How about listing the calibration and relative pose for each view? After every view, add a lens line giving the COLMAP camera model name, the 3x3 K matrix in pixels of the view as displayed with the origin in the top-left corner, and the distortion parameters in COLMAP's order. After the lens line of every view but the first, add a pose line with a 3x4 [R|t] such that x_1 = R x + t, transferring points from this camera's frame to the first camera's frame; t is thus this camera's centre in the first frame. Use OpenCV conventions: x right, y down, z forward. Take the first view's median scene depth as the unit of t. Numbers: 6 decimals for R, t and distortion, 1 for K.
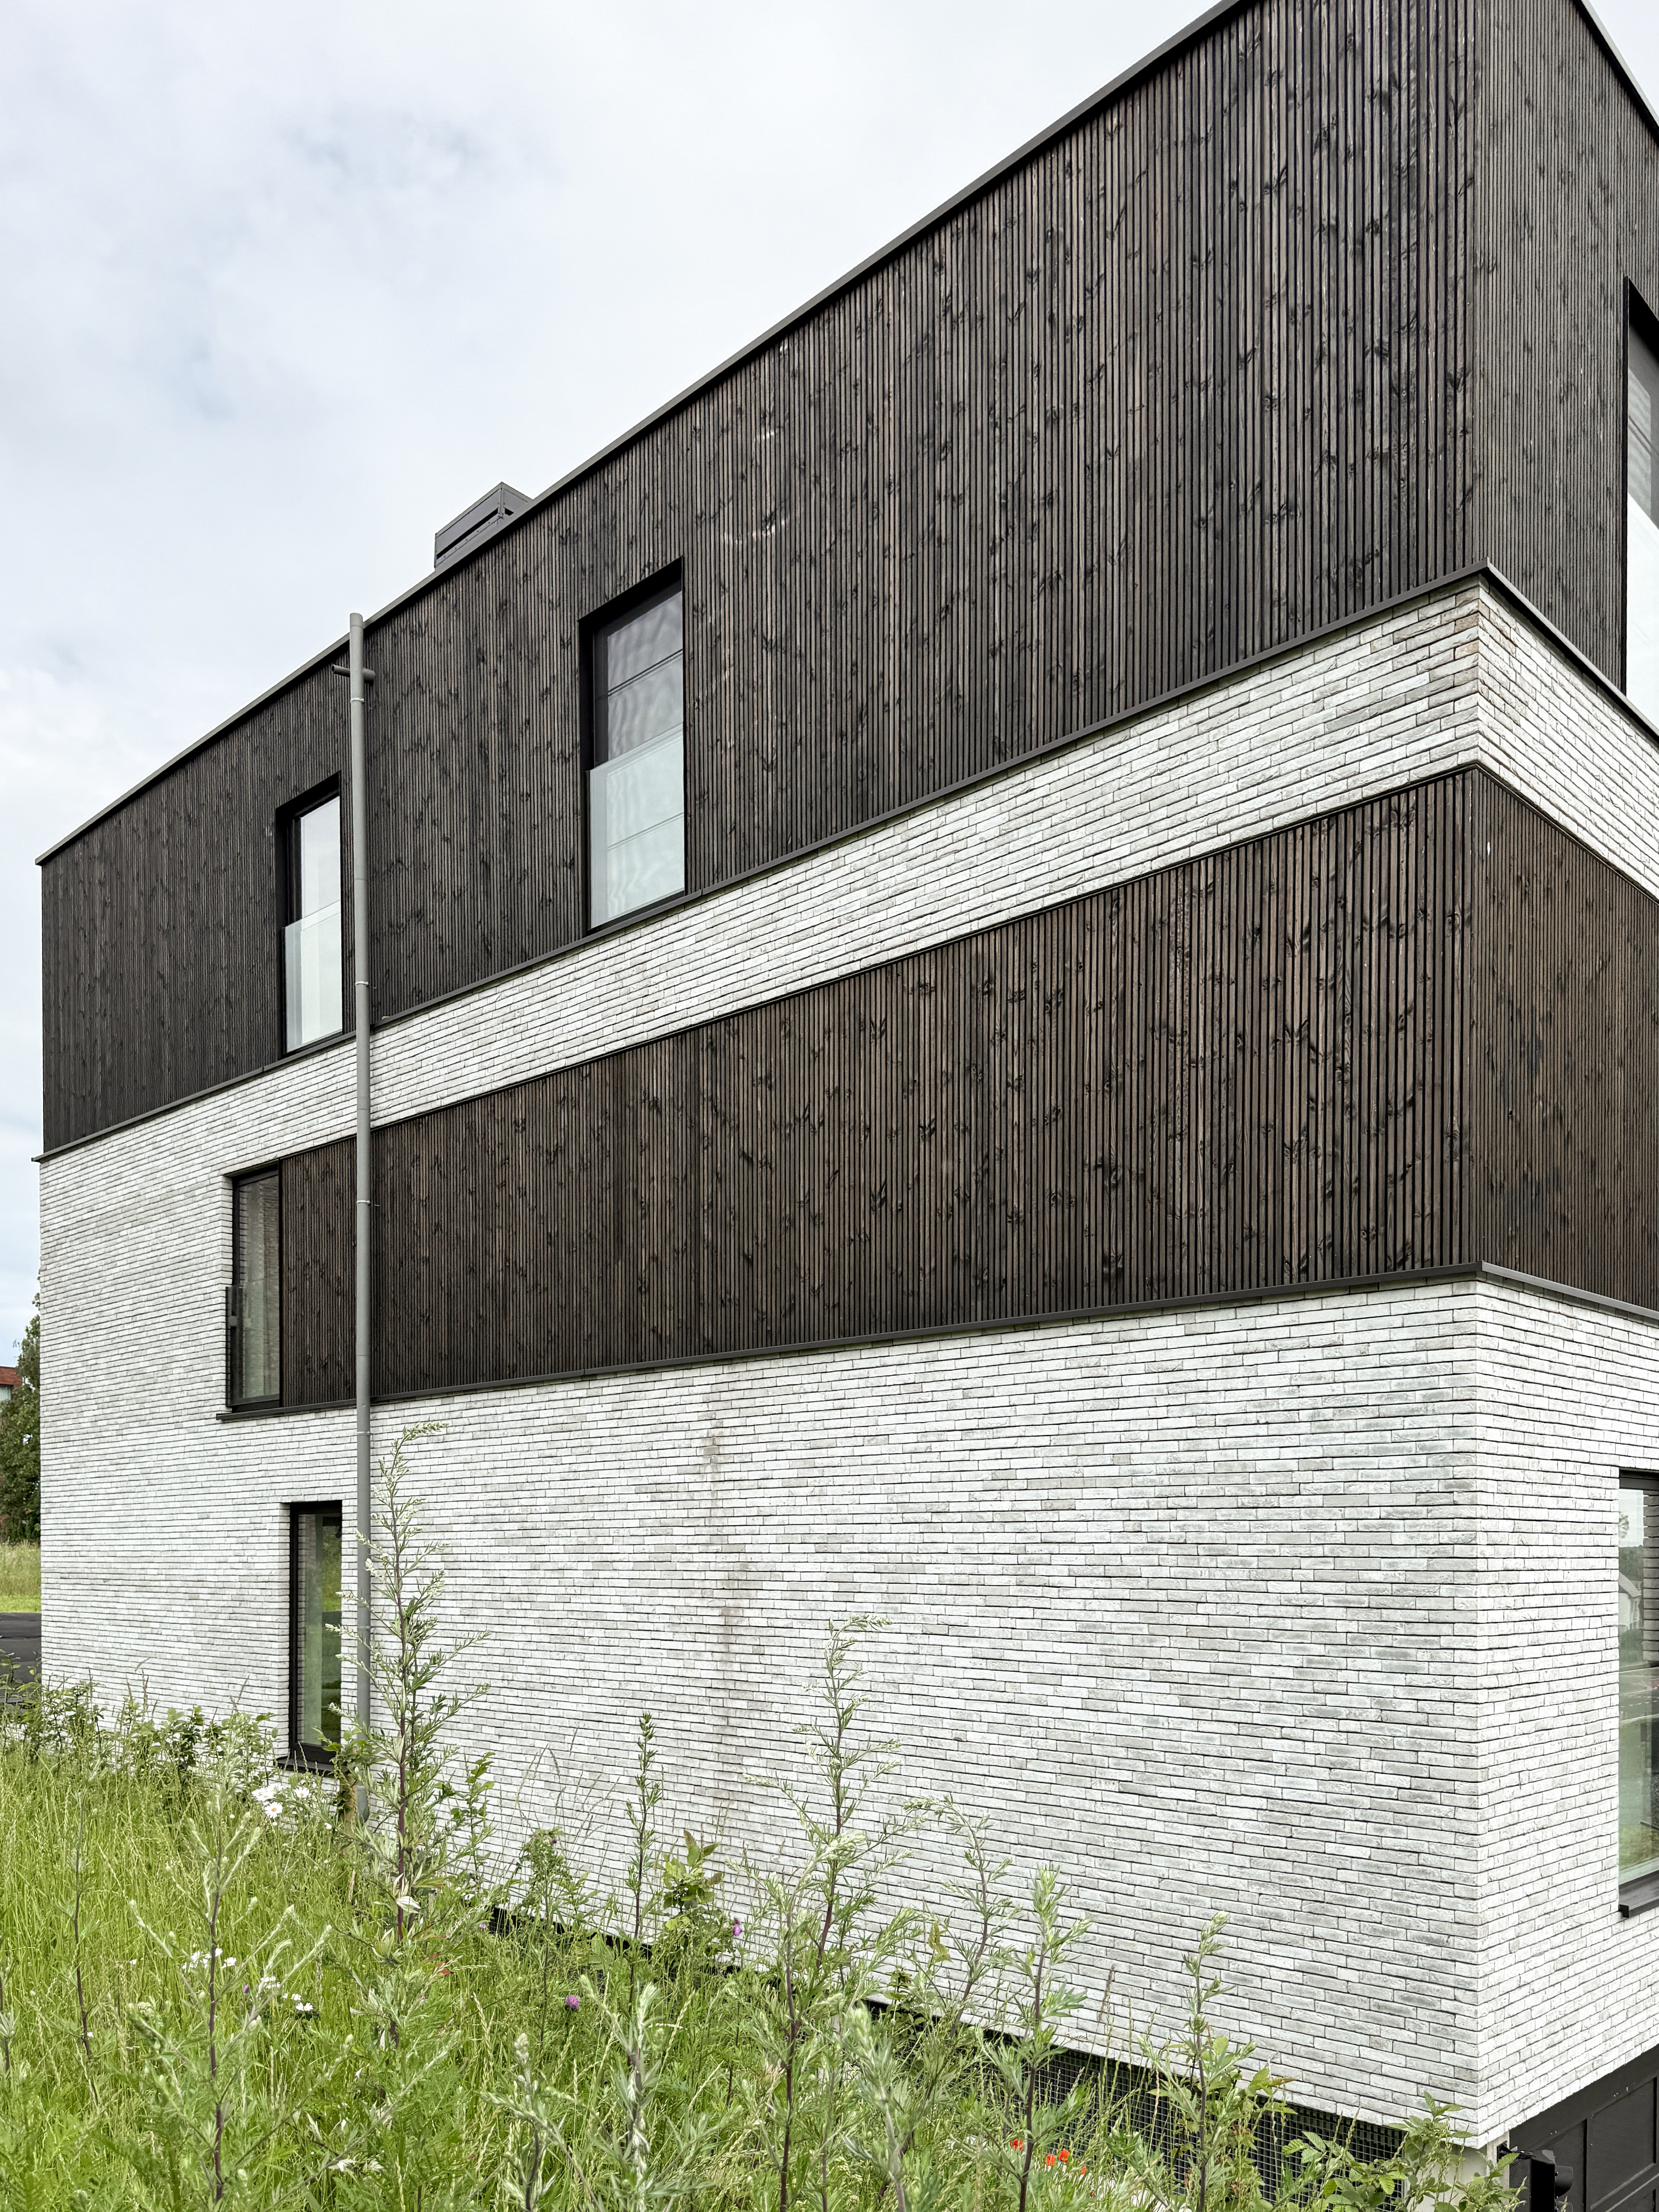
lens RADIAL K [[1526.2, 0, 828.9], [0, 1526.2, 1114.3], [0, 0, 1]] dist [0.004499, -0.002259]
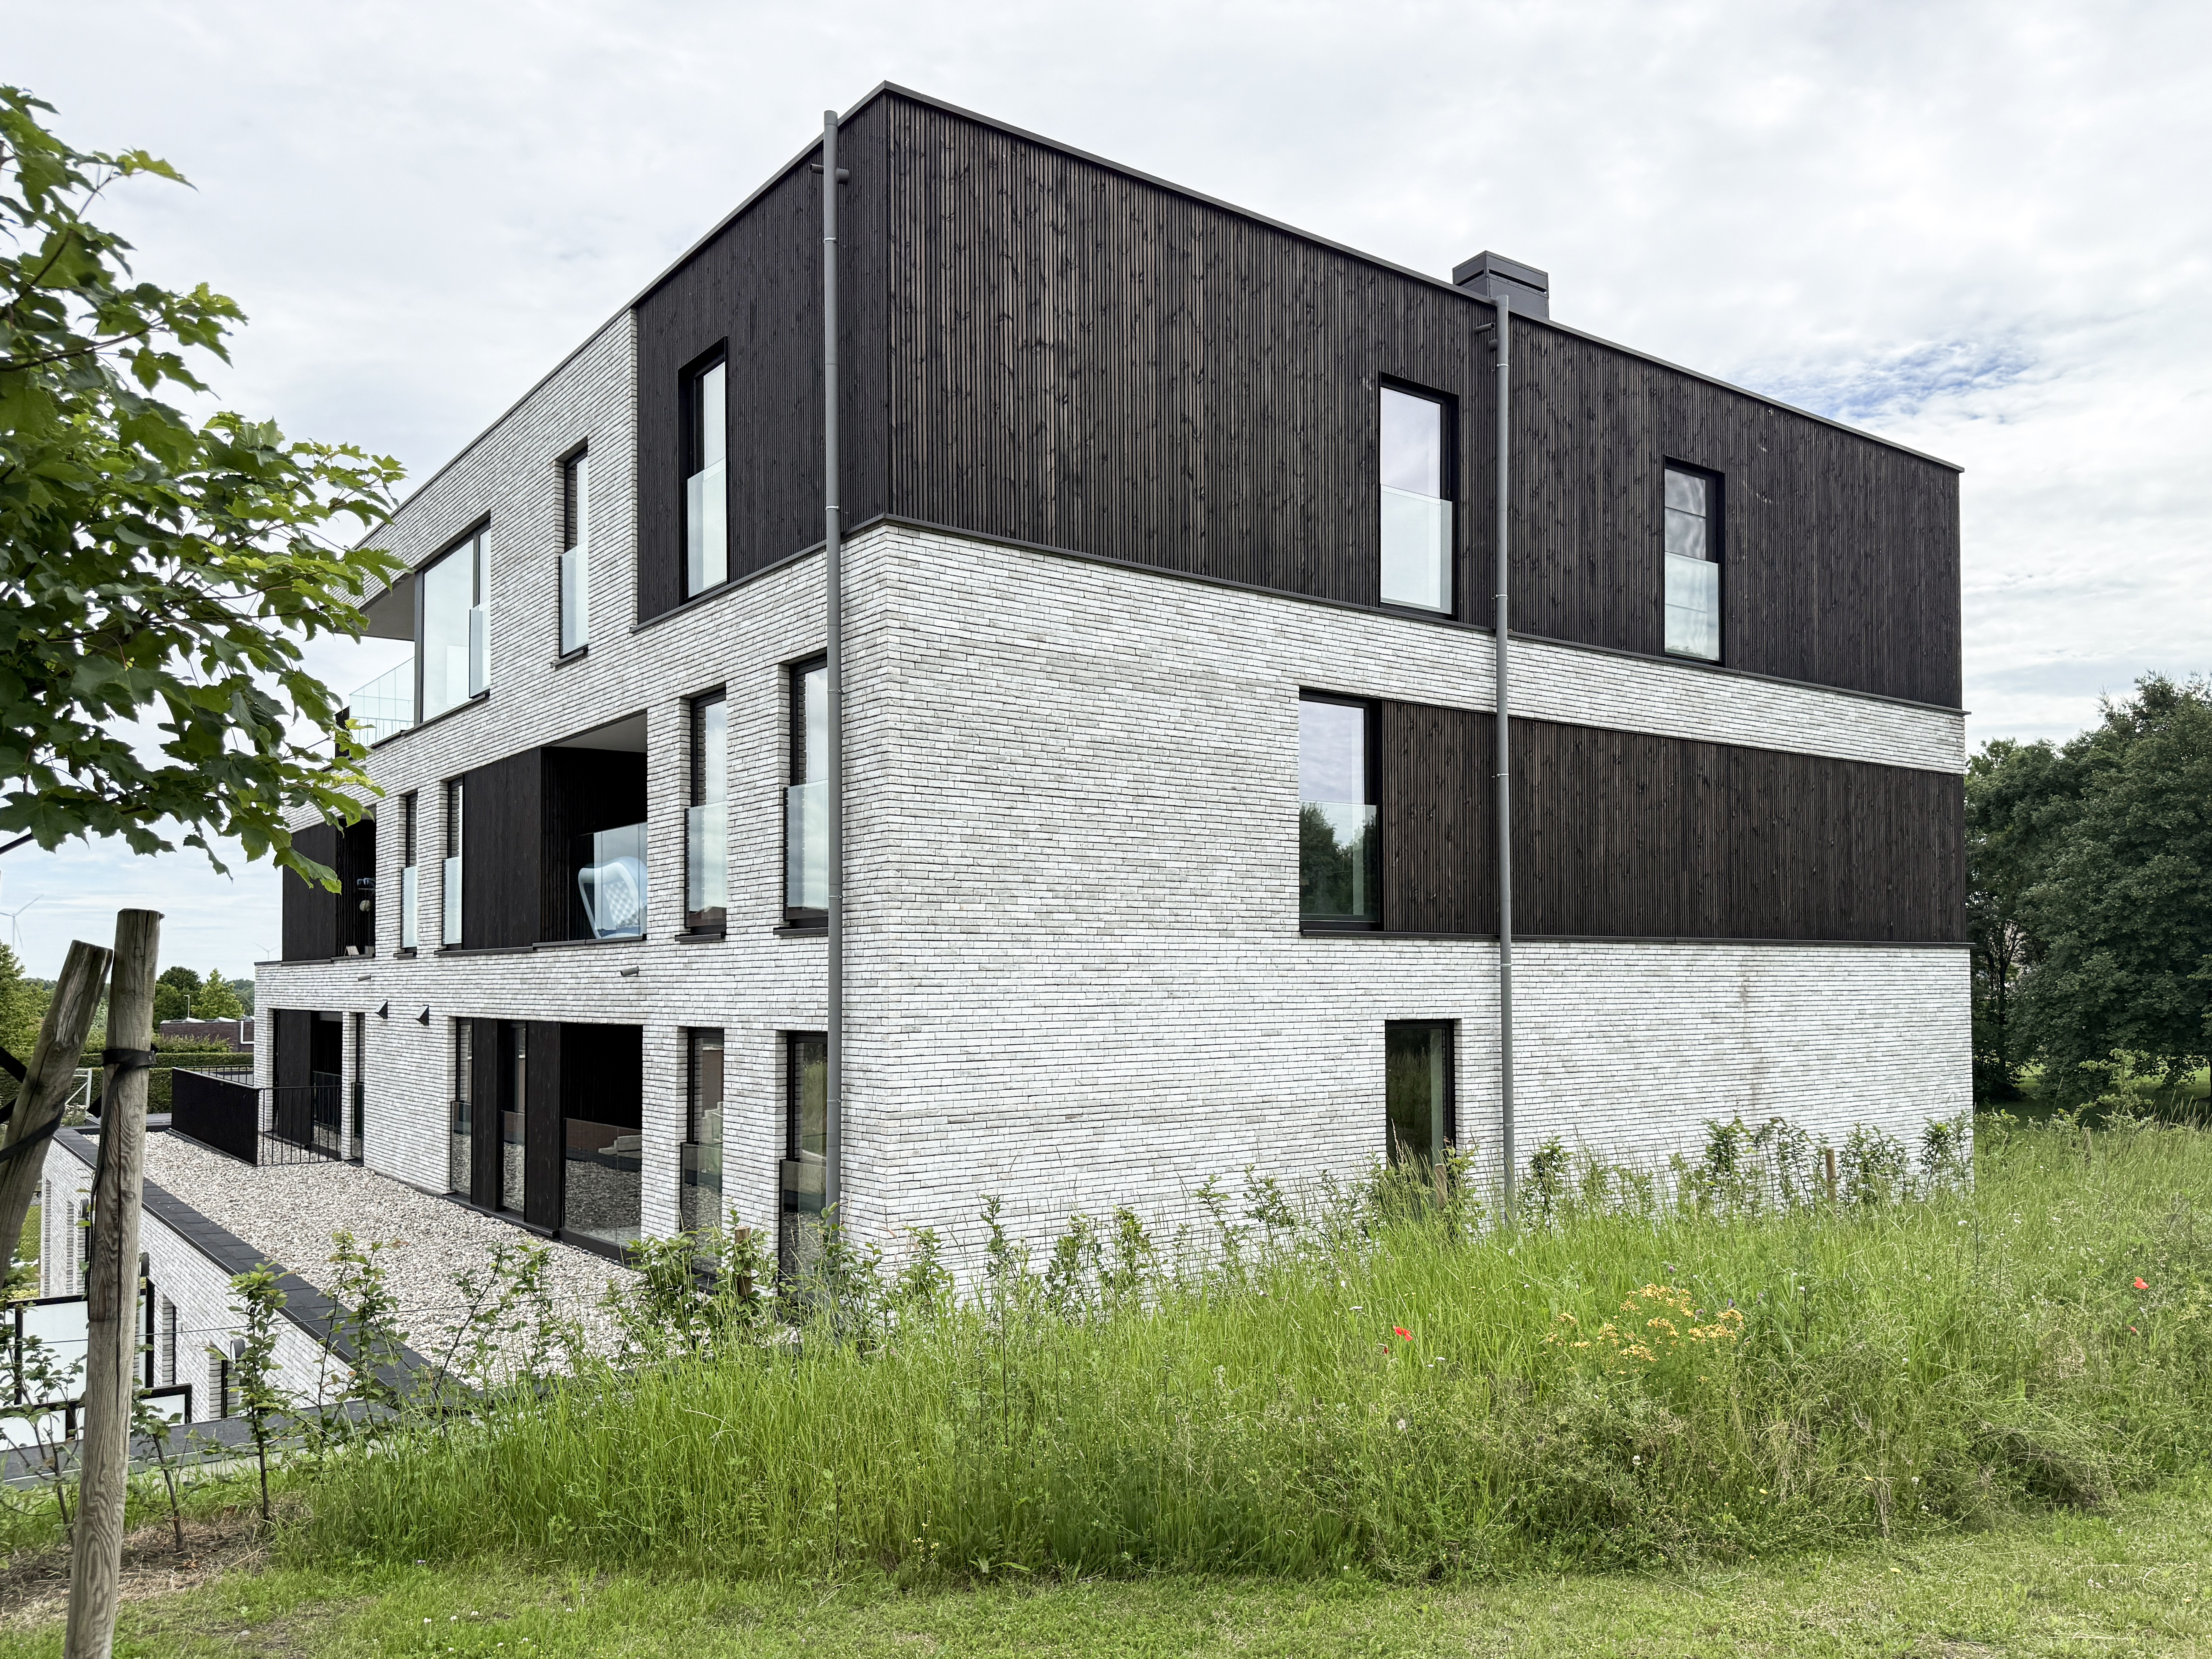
lens RADIAL K [[1526.1, 0, 1104.3], [0, 1526.1, 821.9], [0, 0, 1]] dist [0.004499, -0.002259]
pose [[0.265753, 0.215556, 0.939633, -1.718592], [-0.171375, 0.969721, -0.173989, 0.407906], [-0.948687, -0.114791, 0.294647, 1.077630]]
